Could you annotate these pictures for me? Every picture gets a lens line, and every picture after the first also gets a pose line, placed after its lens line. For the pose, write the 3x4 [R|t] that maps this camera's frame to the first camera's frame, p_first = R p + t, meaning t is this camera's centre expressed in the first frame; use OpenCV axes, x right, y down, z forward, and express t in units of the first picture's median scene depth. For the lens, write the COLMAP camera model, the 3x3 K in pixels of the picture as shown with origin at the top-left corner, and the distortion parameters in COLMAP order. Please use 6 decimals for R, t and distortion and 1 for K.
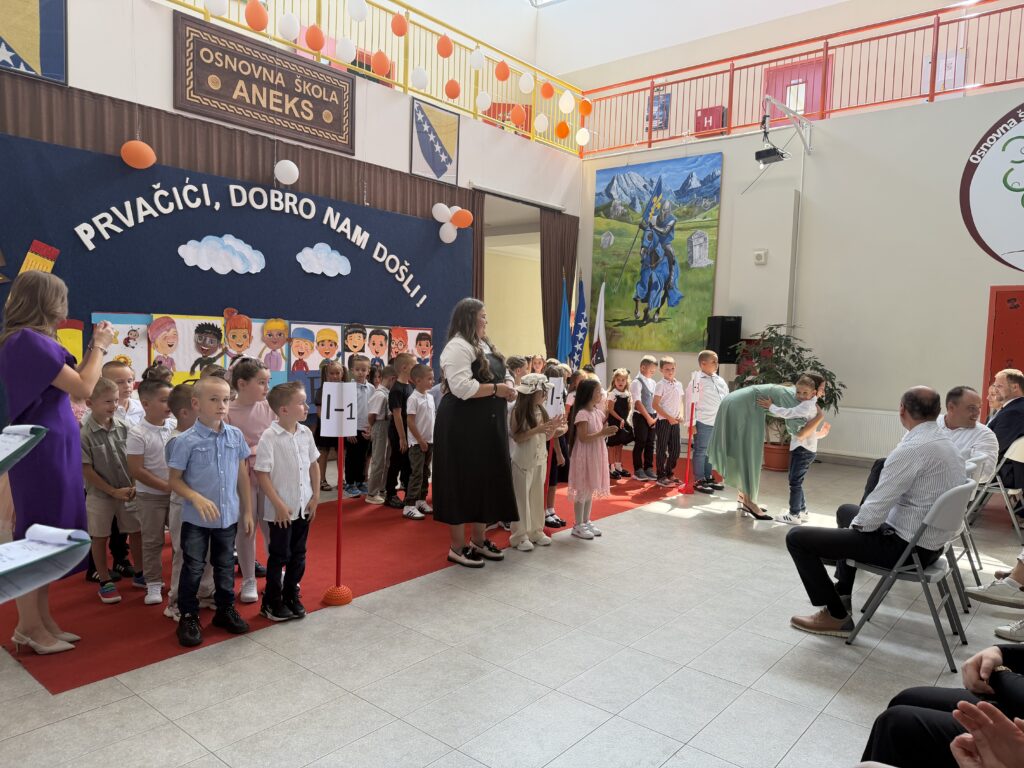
lens RADIAL K [[722.8, 0, 508.1], [0, 722.8, 394.4], [0, 0, 1]] dist [0.098589, -0.161829]
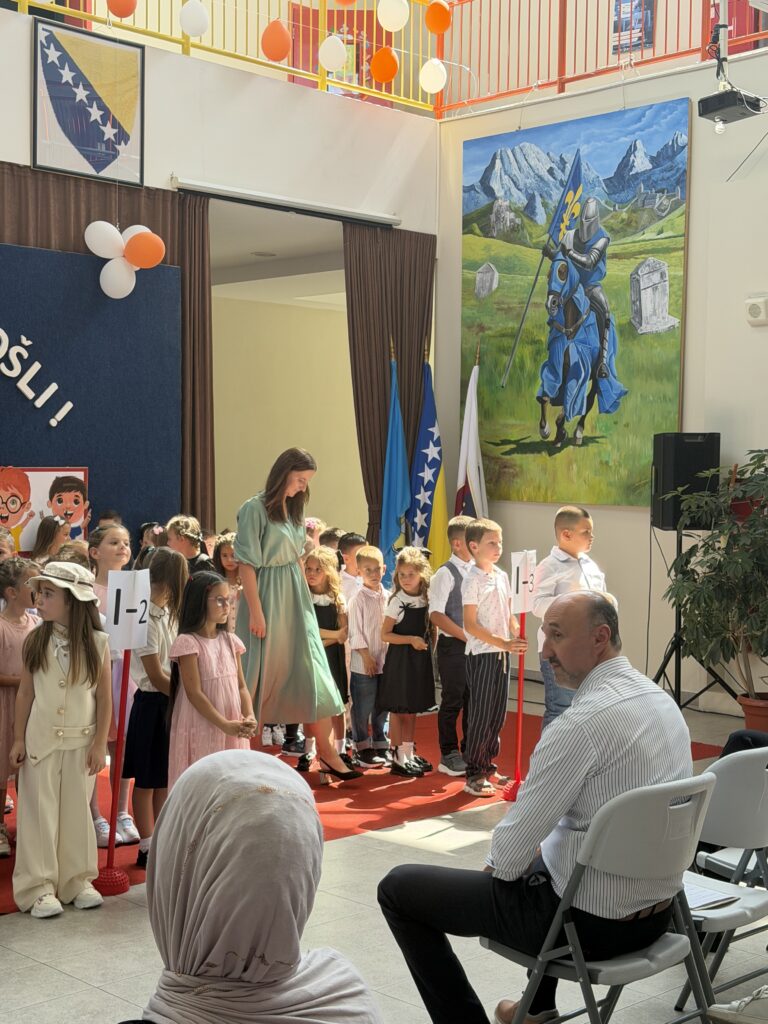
lens RADIAL K [[1515.8, 0, 391.4], [0, 1515.8, 514.0], [0, 0, 1]] dist [0.106889, 0.000000]
pose [[0.995715, -0.014926, -0.091265, 0.222110], [0.010414, 0.998709, -0.049711, -0.005283], [0.091889, 0.048547, 0.994585, -0.029391]]
